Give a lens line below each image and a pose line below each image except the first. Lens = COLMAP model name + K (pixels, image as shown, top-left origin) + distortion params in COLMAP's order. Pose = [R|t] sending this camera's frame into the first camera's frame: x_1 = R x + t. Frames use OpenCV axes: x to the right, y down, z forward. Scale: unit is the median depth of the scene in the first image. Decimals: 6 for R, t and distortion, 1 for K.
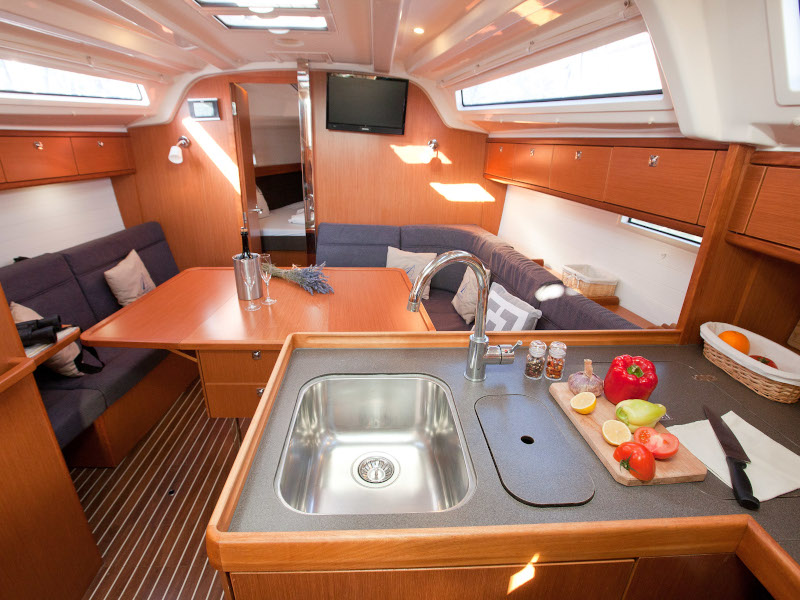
lens RADIAL K [[431.5, 0, 400.0], [0, 431.5, 300.0], [0, 0, 1]] dist [-0.036614, 0.016366]
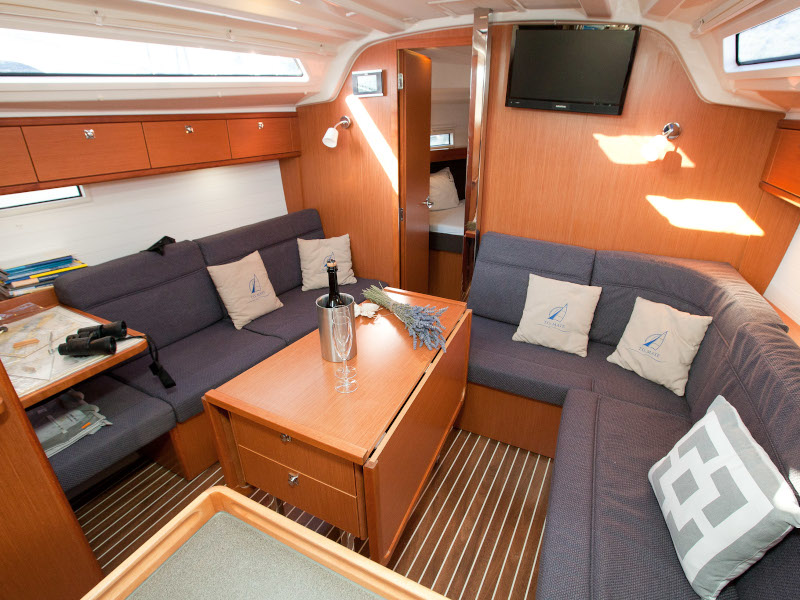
lens RADIAL K [[457.1, 0, 400.0], [0, 457.1, 300.0], [0, 0, 1]] dist [-0.039793, 0.017541]
pose [[0.865518, 0.182863, -0.466305, 0.089385], [-0.164864, 0.983105, 0.079522, -0.111447], [0.472968, 0.008049, 0.881043, 0.249608]]
